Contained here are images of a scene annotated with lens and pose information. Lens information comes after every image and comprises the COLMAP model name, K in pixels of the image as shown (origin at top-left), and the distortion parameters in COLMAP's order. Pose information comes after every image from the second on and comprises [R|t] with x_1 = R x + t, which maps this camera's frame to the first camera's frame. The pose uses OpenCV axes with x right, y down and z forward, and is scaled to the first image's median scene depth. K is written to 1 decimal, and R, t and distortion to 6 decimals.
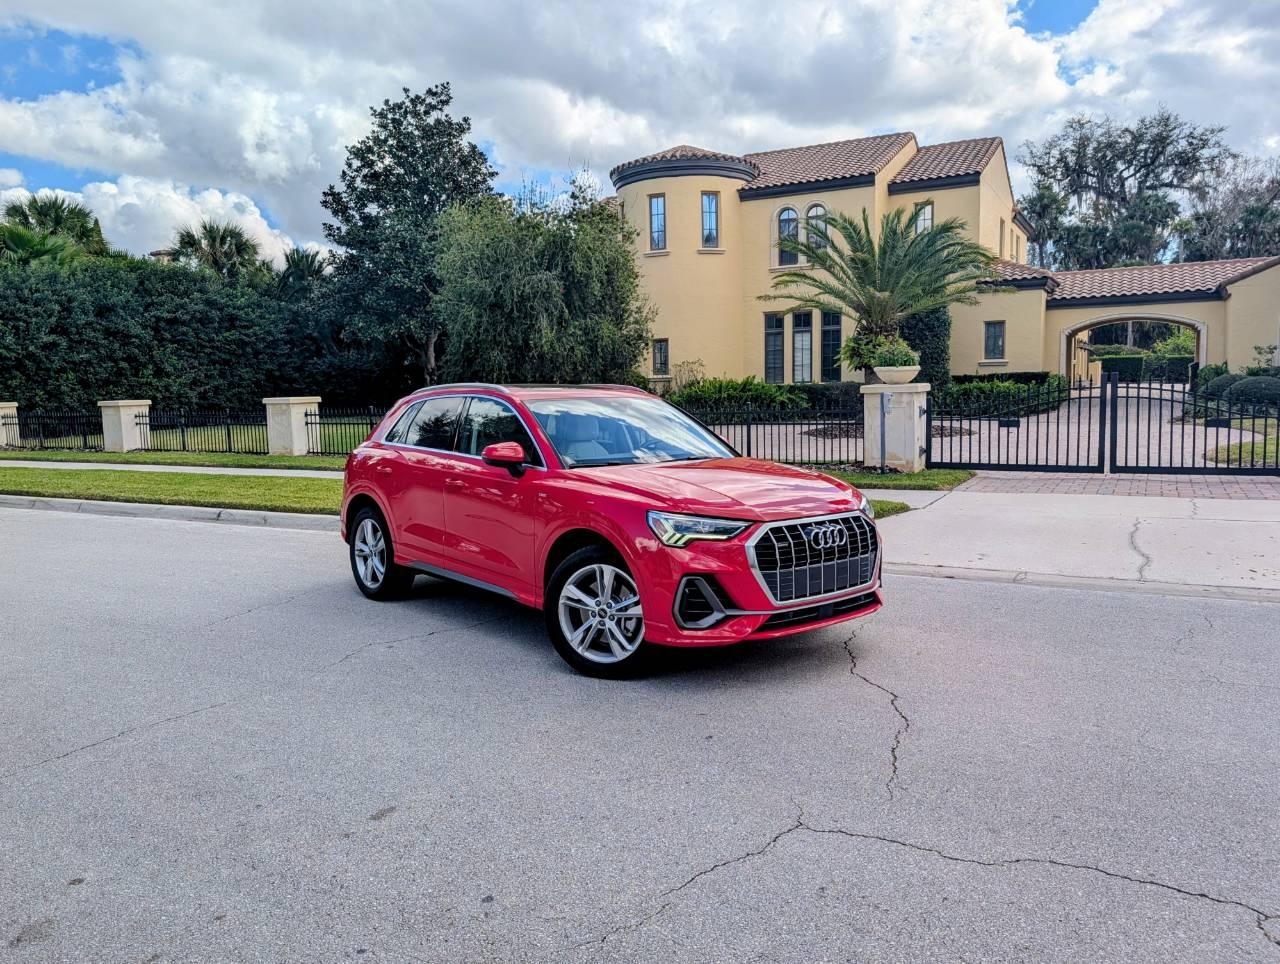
lens RADIAL K [[976.1, 0, 640.0], [0, 976.1, 482.0], [0, 0, 1]] dist [0.002168, 0.001421]
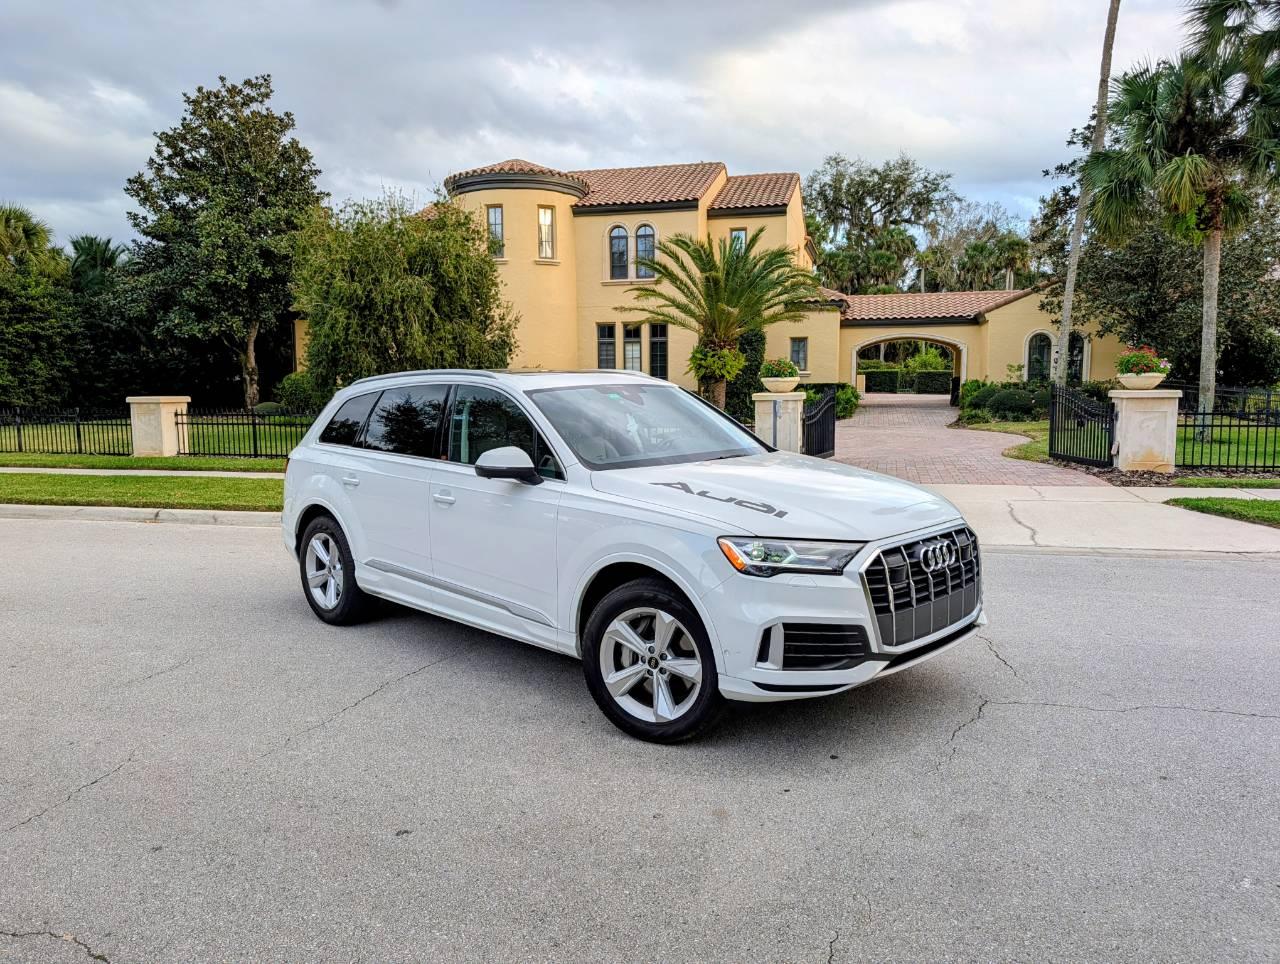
lens RADIAL K [[976.1, 0, 640.0], [0, 976.1, 482.0], [0, 0, 1]] dist [0.002168, 0.001421]
pose [[0.966217, -0.009064, 0.257572, -0.095118], [0.010445, 0.999937, -0.003991, 0.004271], [-0.257519, 0.006547, 0.966251, -0.034449]]
